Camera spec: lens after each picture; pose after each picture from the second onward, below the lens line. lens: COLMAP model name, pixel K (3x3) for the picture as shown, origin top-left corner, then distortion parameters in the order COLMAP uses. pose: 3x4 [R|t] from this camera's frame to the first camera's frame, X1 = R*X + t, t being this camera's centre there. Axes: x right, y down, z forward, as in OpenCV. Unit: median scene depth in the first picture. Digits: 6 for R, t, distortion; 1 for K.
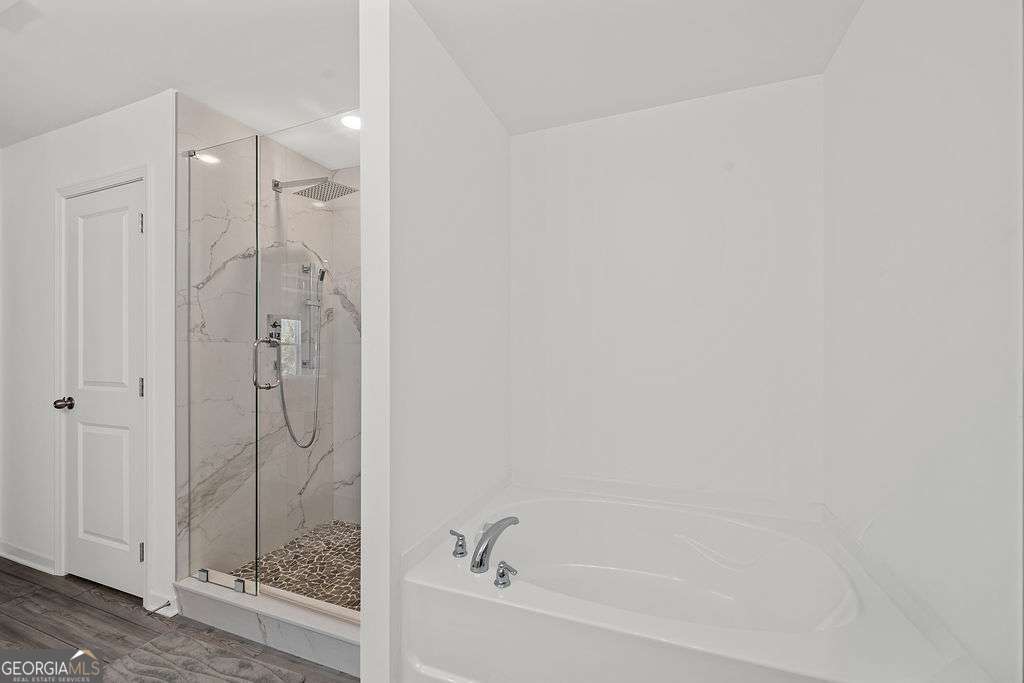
lens RADIAL K [[421.5, 0, 512.0], [0, 421.5, 341.5], [0, 0, 1]] dist [-0.000048, 0.001039]
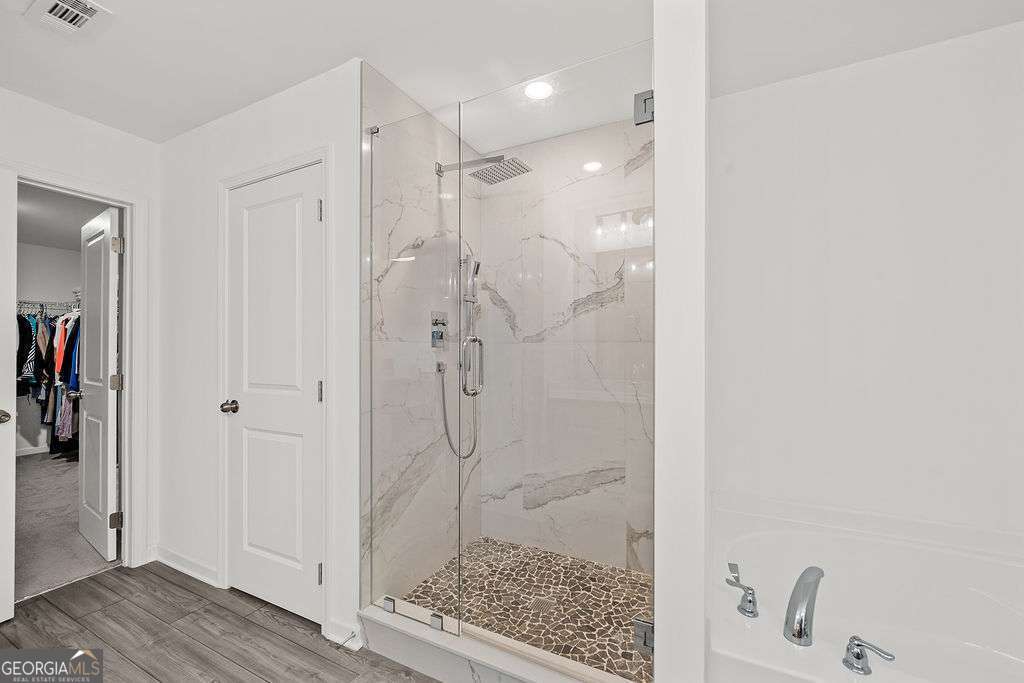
lens RADIAL K [[415.0, 0, 512.0], [0, 415.0, 341.5], [0, 0, 1]] dist [0.000127, -0.000551]
pose [[0.995602, -0.000382, -0.093684, -0.380992], [0.000089, 0.999995, -0.003127, 0.004535], [0.093685, 0.003105, 0.995597, 0.150337]]
